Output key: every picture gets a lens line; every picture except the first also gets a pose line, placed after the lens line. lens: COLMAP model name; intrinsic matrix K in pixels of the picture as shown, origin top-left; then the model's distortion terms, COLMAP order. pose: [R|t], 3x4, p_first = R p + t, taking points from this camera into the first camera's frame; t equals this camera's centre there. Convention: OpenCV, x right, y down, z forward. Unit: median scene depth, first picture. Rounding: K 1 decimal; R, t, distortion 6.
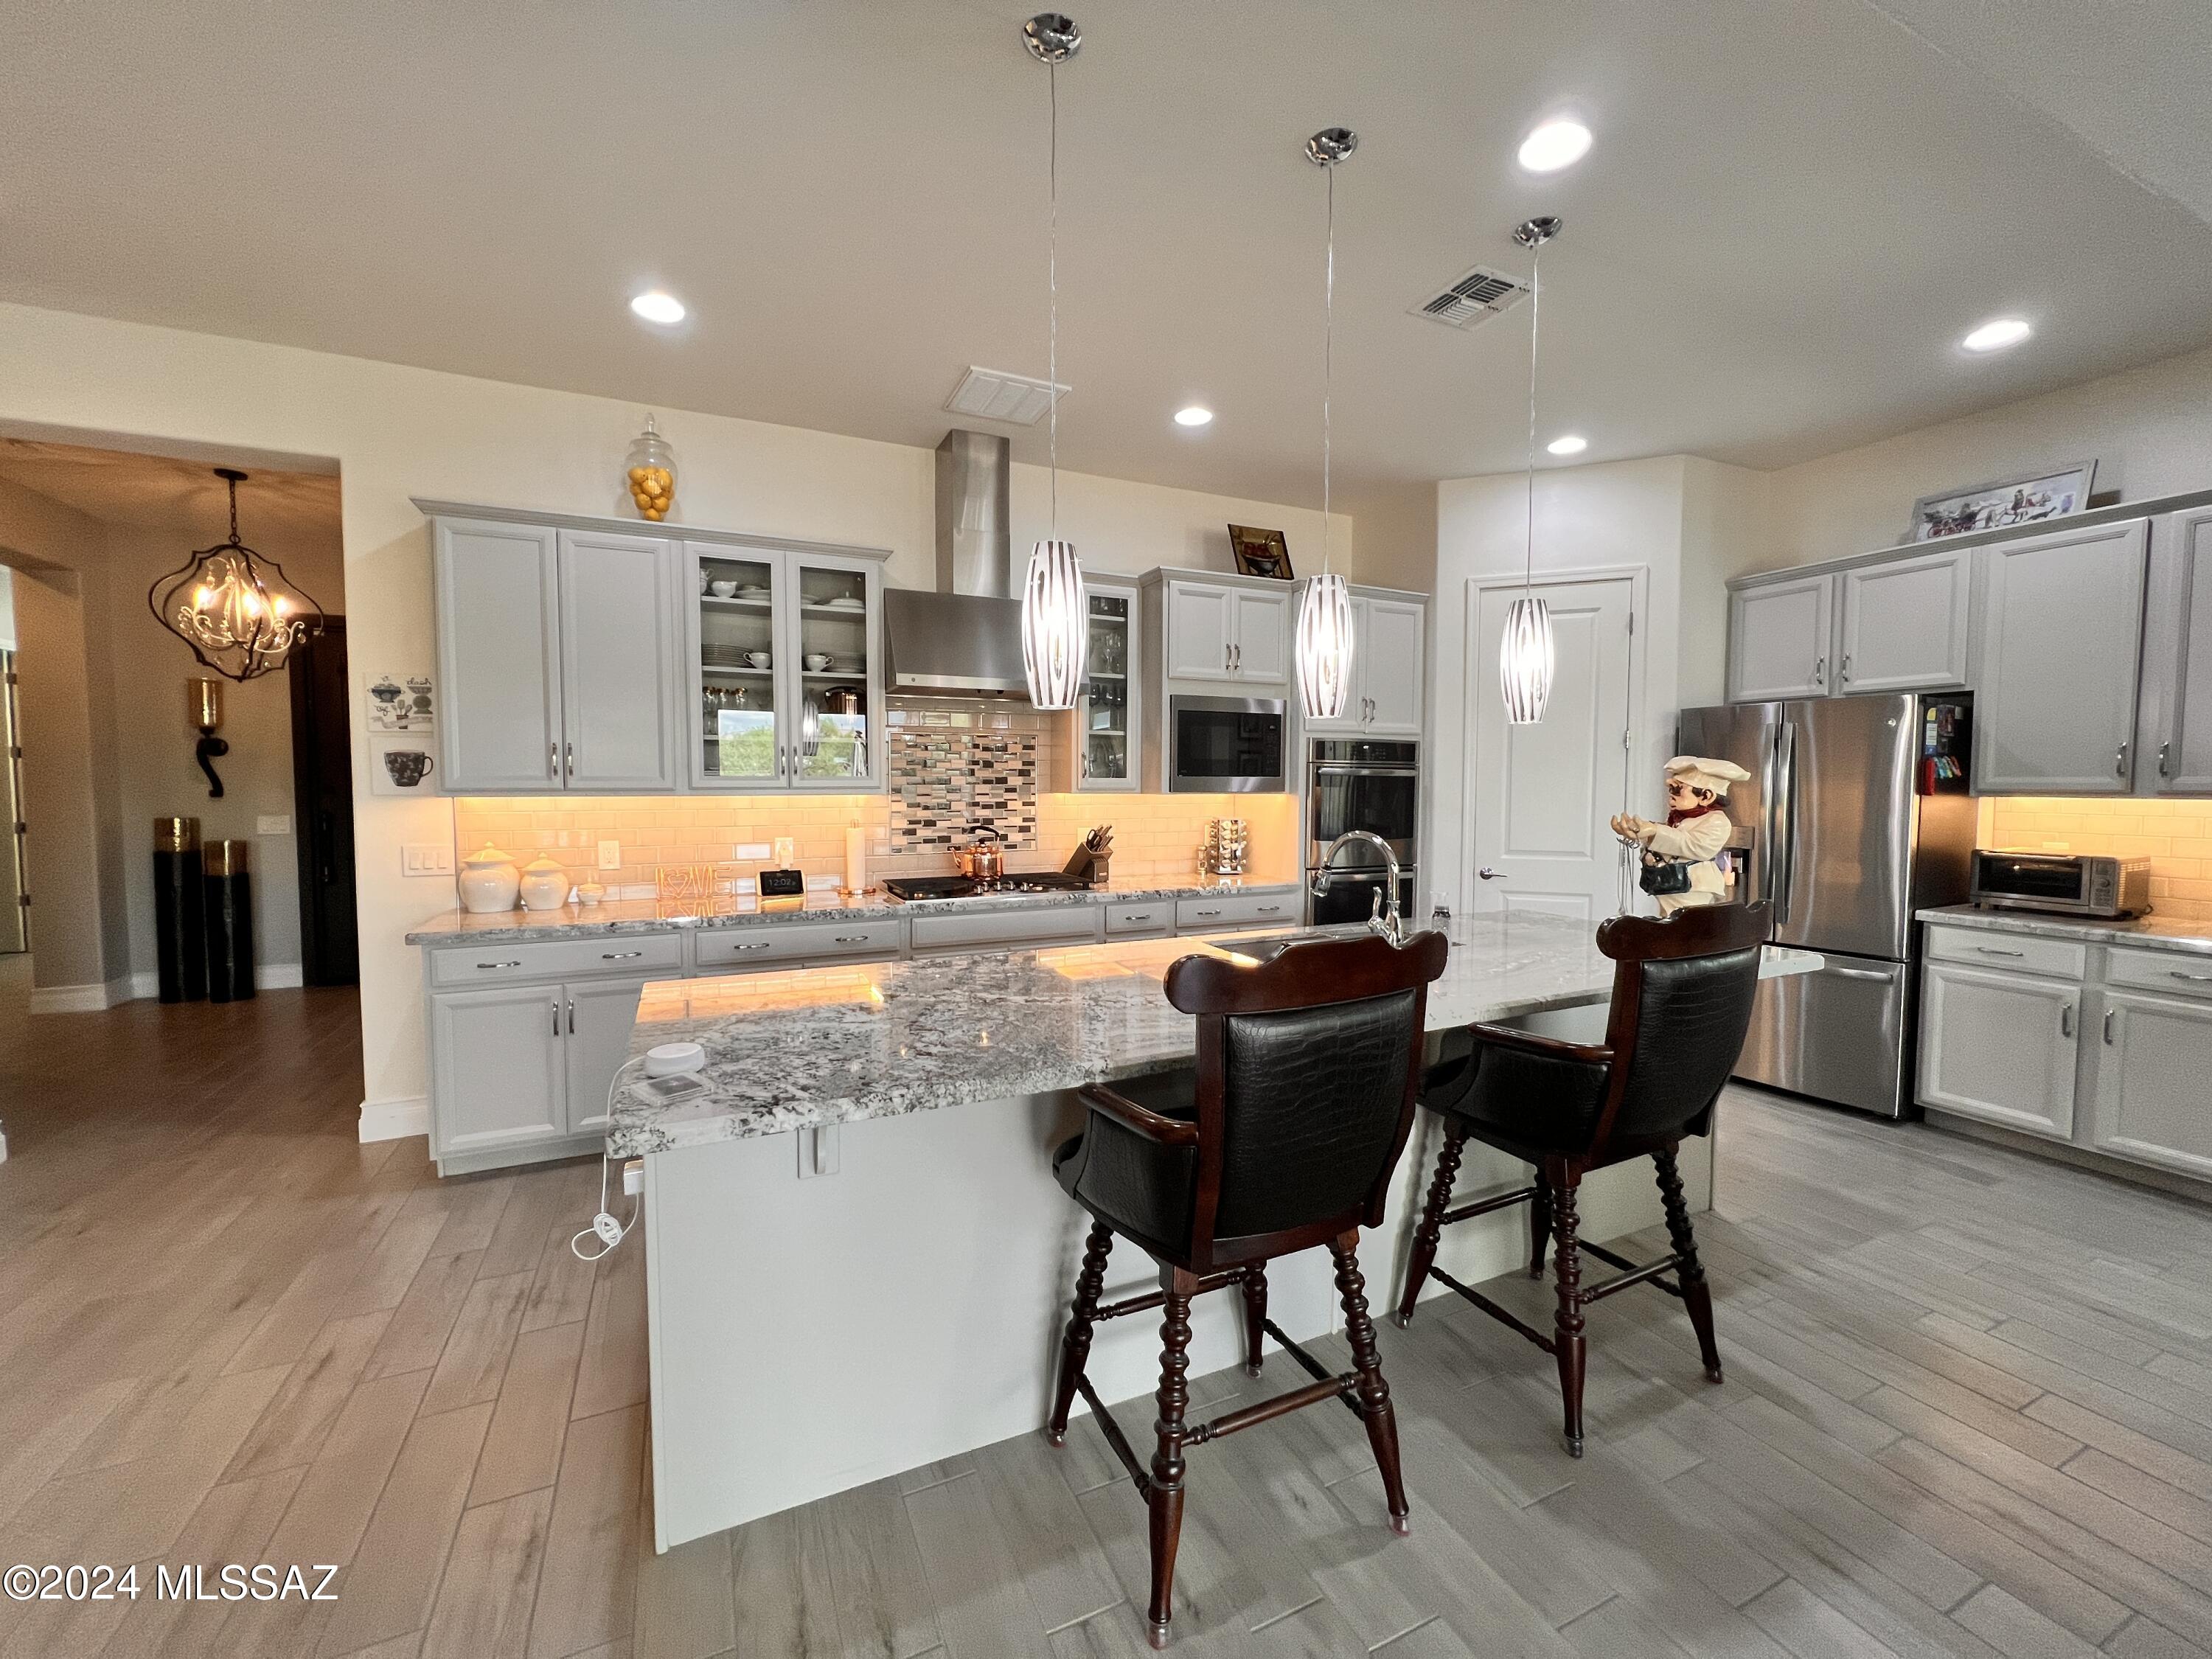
lens RADIAL K [[884.0, 0, 1103.7], [0, 884.0, 825.2], [0, 0, 1]] dist [-0.000847, -0.000168]
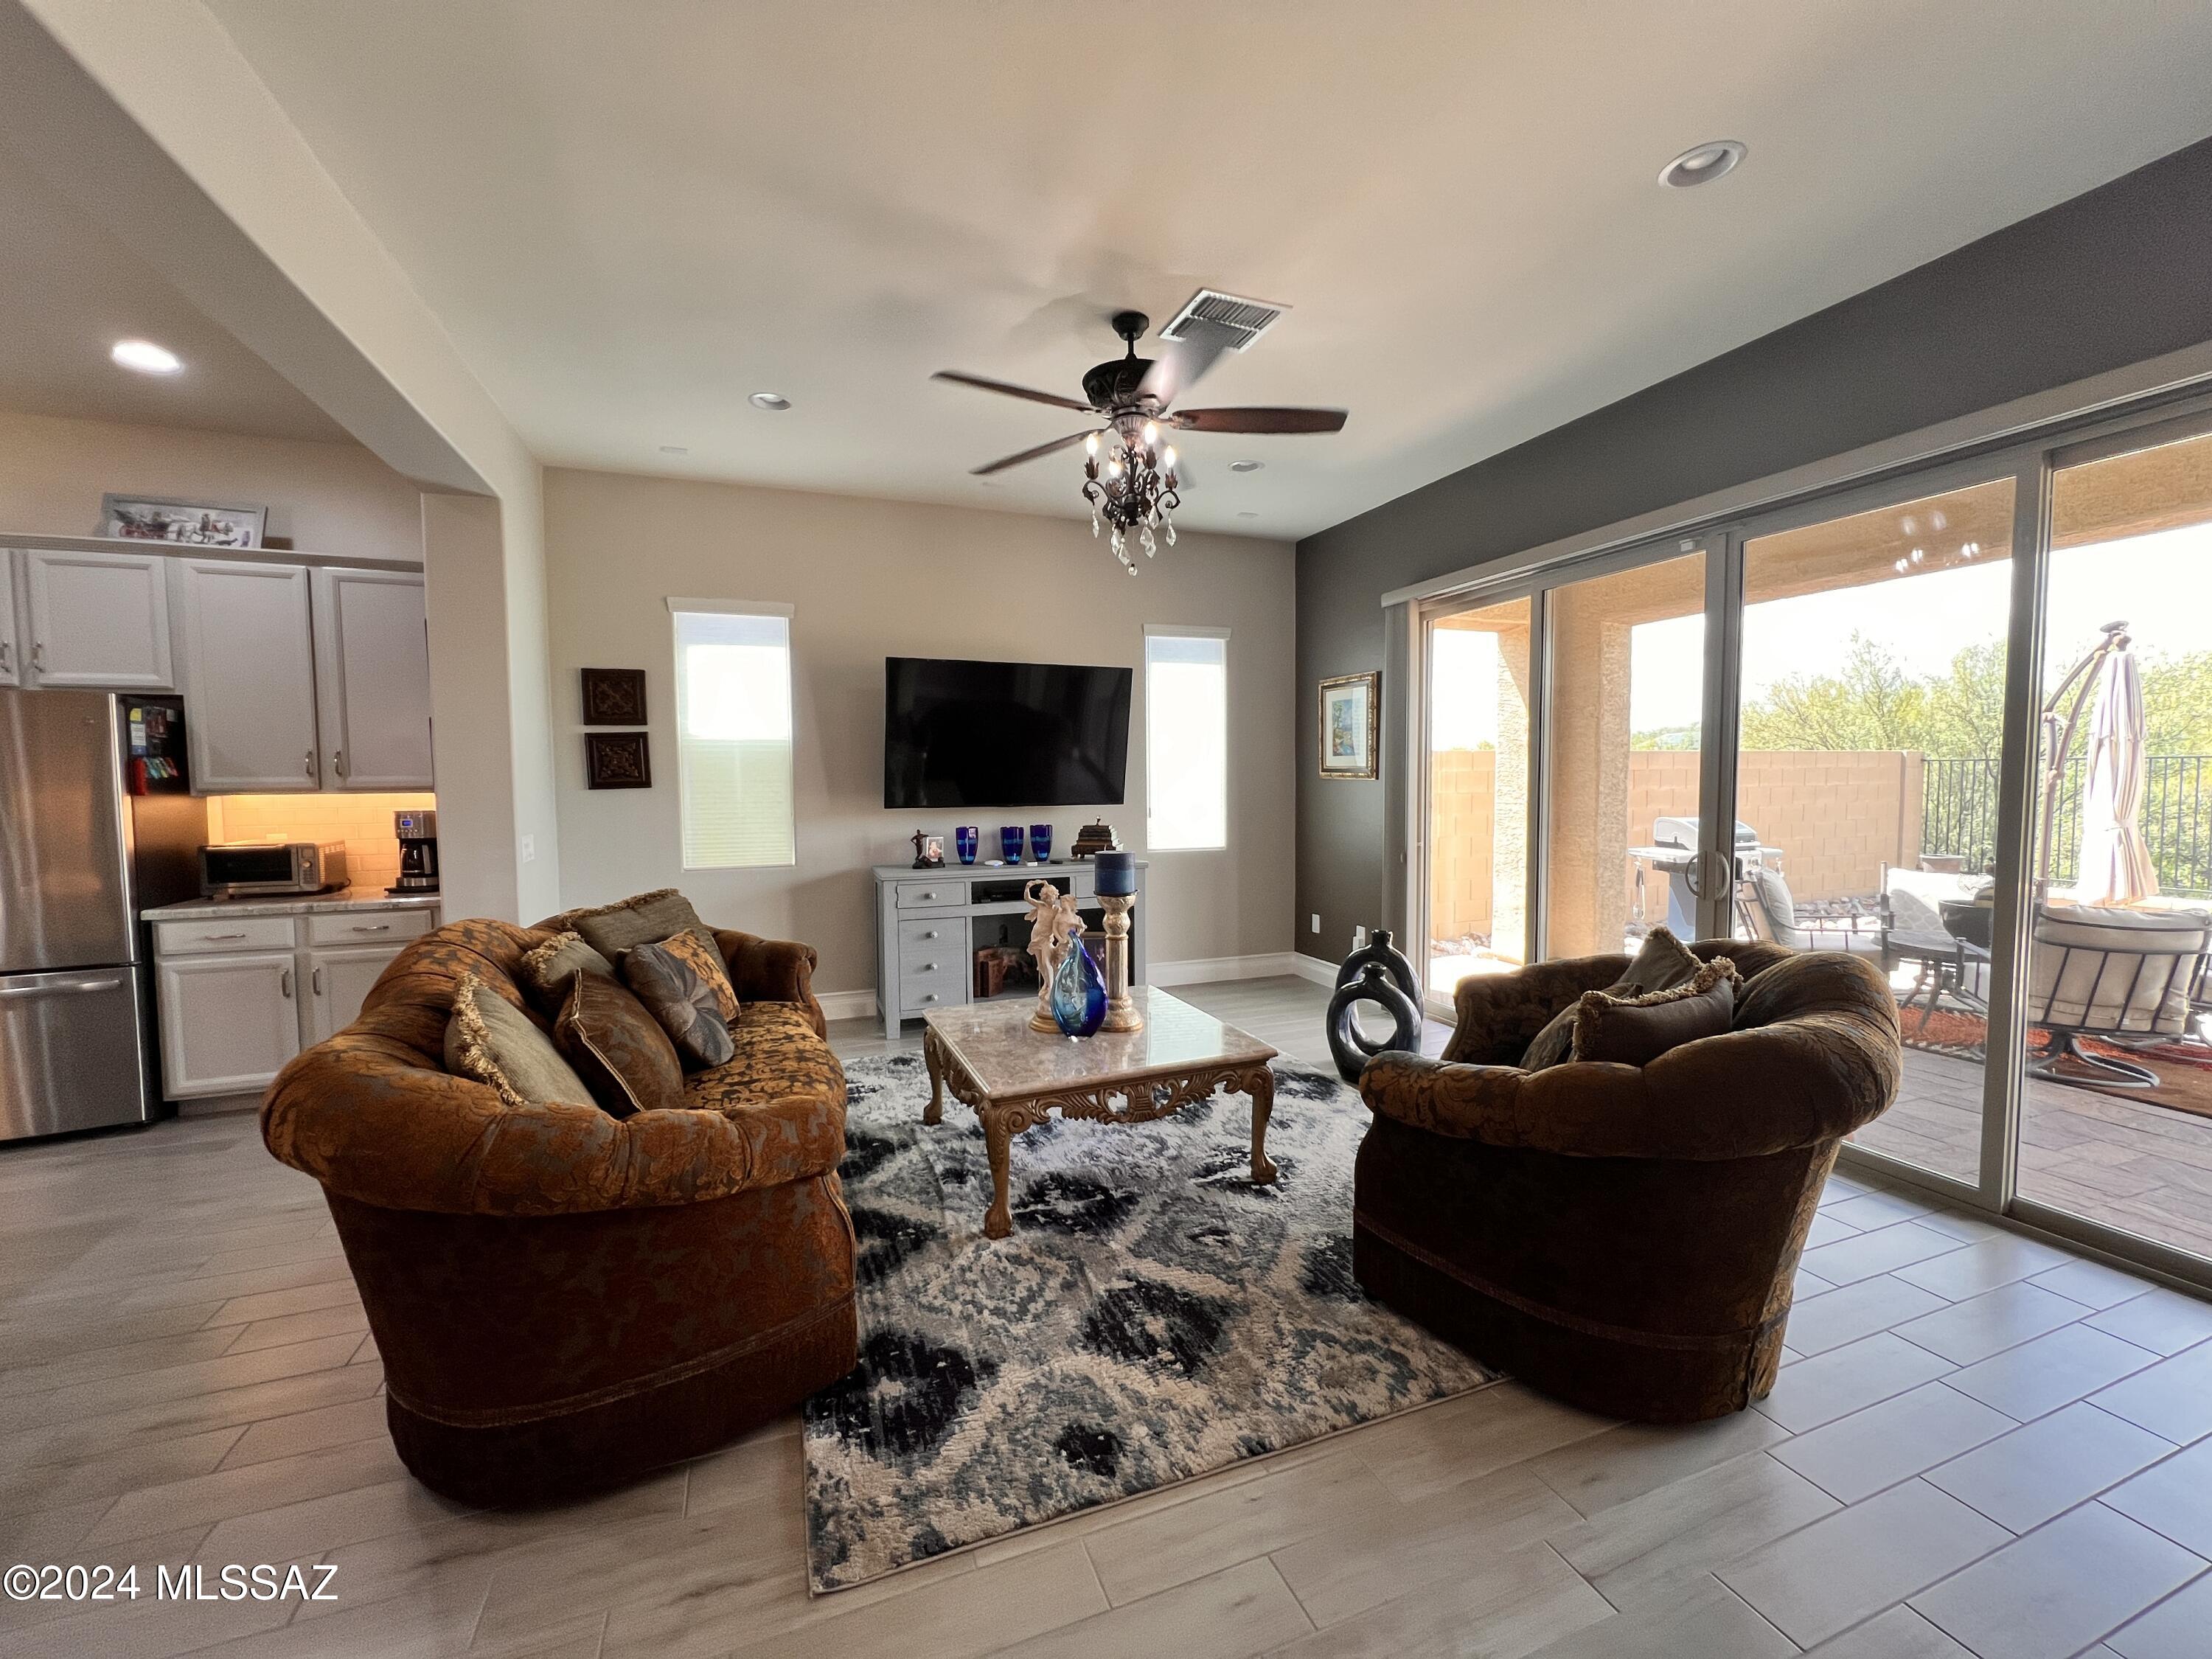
lens RADIAL K [[884.0, 0, 1098.0], [0, 884.0, 824.8], [0, 0, 1]] dist [-0.000847, -0.000168]
pose [[0.073678, -0.055426, 0.995741, 0.011180], [0.058520, 0.996974, 0.051165, 0.011350], [-0.995564, 0.054501, 0.076699, -0.154642]]
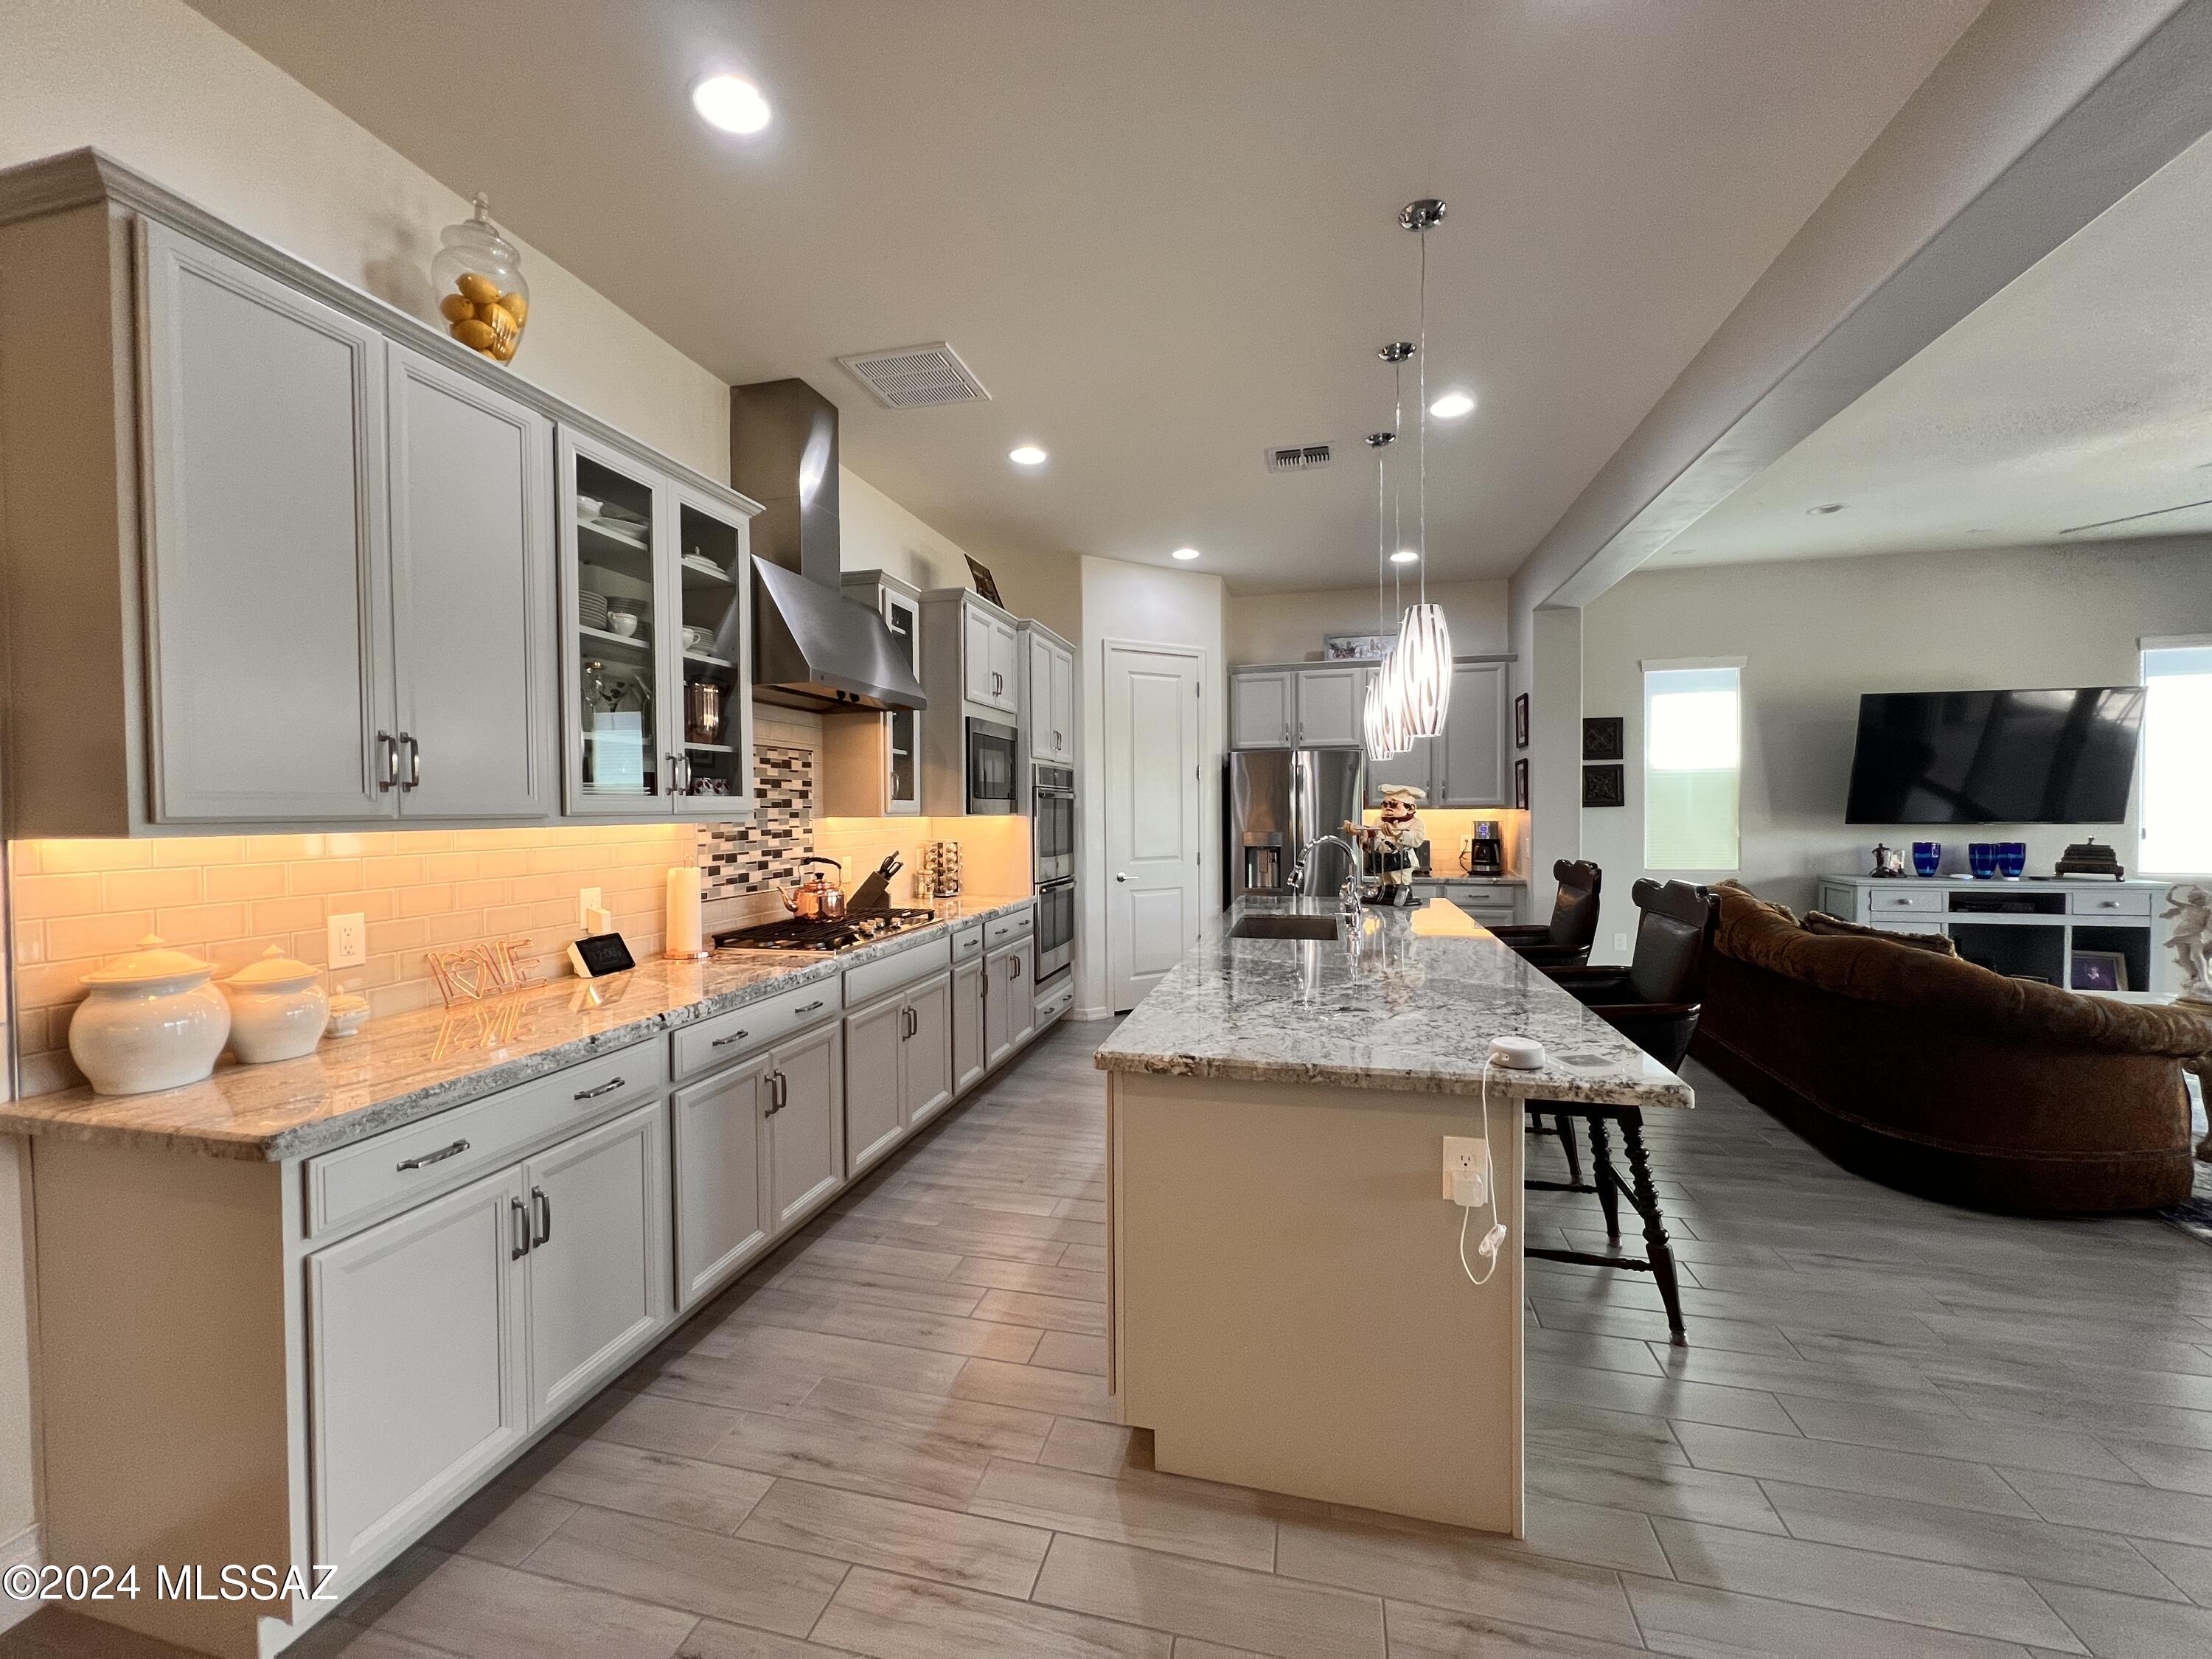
lens RADIAL K [[884.0, 0, 1097.3], [0, 884.0, 823.7], [0, 0, 1]] dist [-0.000847, -0.000168]
pose [[0.629886, -0.020929, 0.776405, -0.704680], [0.048454, 0.998749, -0.012387, -0.008778], [-0.775174, 0.045423, 0.630112, 0.306112]]
